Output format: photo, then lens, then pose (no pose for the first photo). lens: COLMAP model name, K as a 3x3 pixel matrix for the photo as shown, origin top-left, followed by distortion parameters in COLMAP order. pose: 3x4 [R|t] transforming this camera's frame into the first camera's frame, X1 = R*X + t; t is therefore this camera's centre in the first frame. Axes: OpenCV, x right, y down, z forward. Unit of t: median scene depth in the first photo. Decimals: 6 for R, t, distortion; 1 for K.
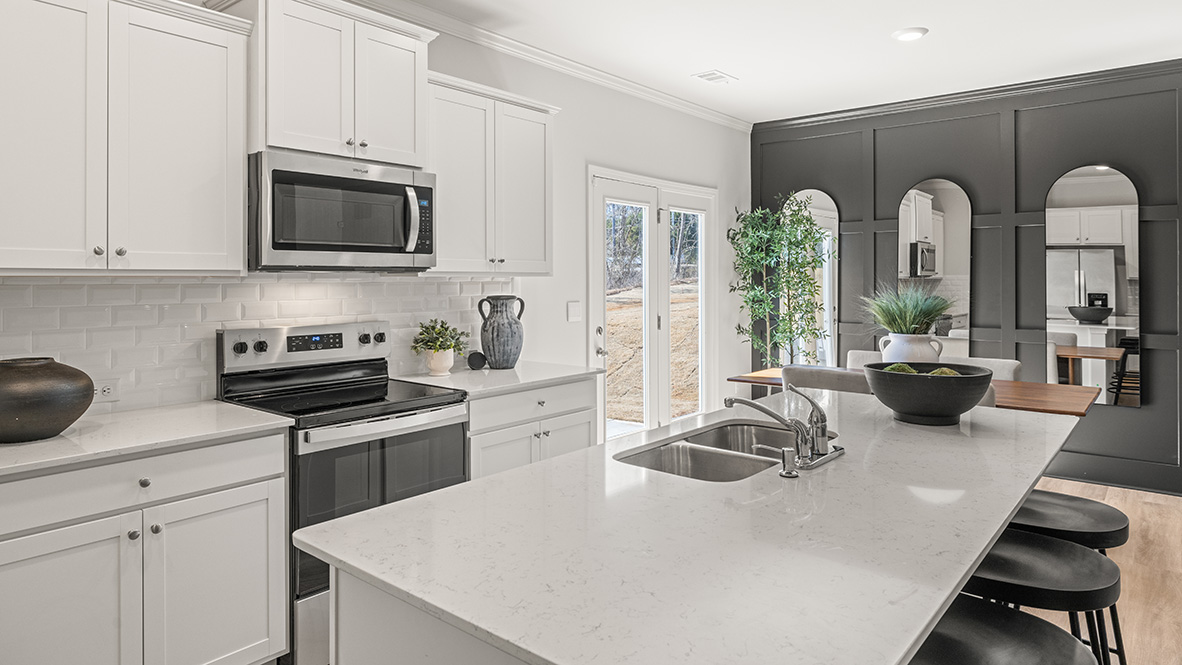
lens RADIAL K [[701.5, 0, 589.4], [0, 701.5, 275.8], [0, 0, 1]] dist [0.004307, 0.001200]
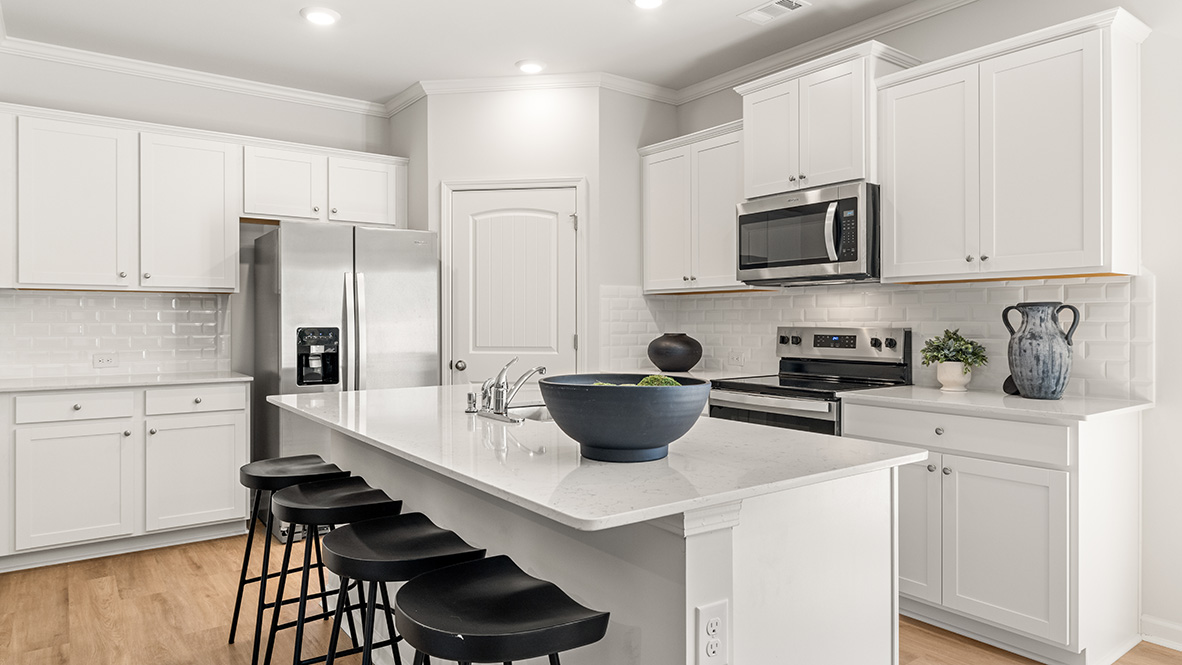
lens RADIAL K [[721.3, 0, 591.2], [0, 721.3, 319.7], [0, 0, 1]] dist [-0.000538, 0.000212]
pose [[-0.240703, -0.001046, -0.970598, 0.763484], [0.003769, 0.999991, -0.002012, 0.048016], [0.970592, -0.004142, -0.240696, 0.737587]]
